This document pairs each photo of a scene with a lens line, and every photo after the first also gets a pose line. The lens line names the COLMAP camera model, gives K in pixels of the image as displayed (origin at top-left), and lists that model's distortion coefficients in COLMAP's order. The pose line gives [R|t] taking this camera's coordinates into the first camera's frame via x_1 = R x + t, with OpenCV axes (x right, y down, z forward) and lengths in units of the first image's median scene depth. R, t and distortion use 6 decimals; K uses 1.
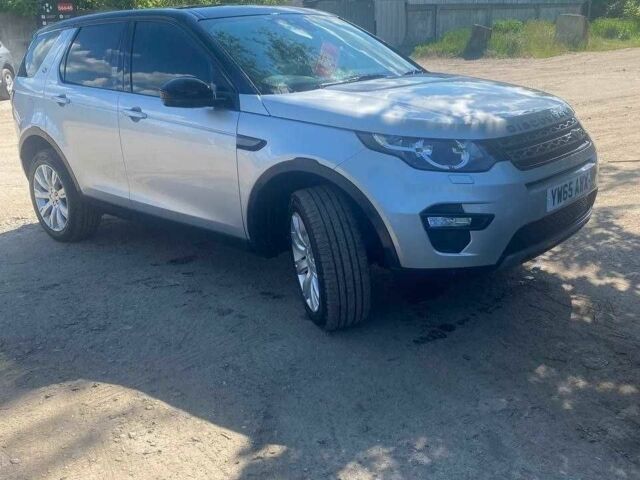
lens RADIAL K [[679.1, 0, 320.0], [0, 679.1, 240.0], [0, 0, 1]] dist [0.133937, -0.261639]
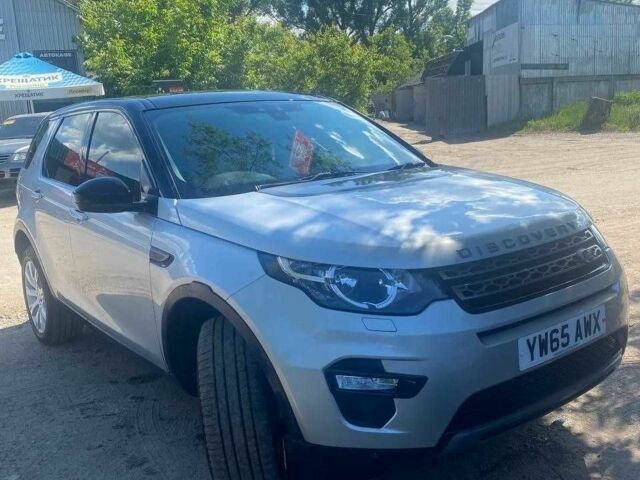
lens RADIAL K [[679.1, 0, 320.0], [0, 679.1, 240.0], [0, 0, 1]] dist [0.133937, -0.261639]
pose [[0.983687, 0.016840, -0.179100, 0.252779], [-0.035160, 0.994405, -0.099614, -0.096930], [0.176420, 0.104286, 0.978775, 0.256983]]
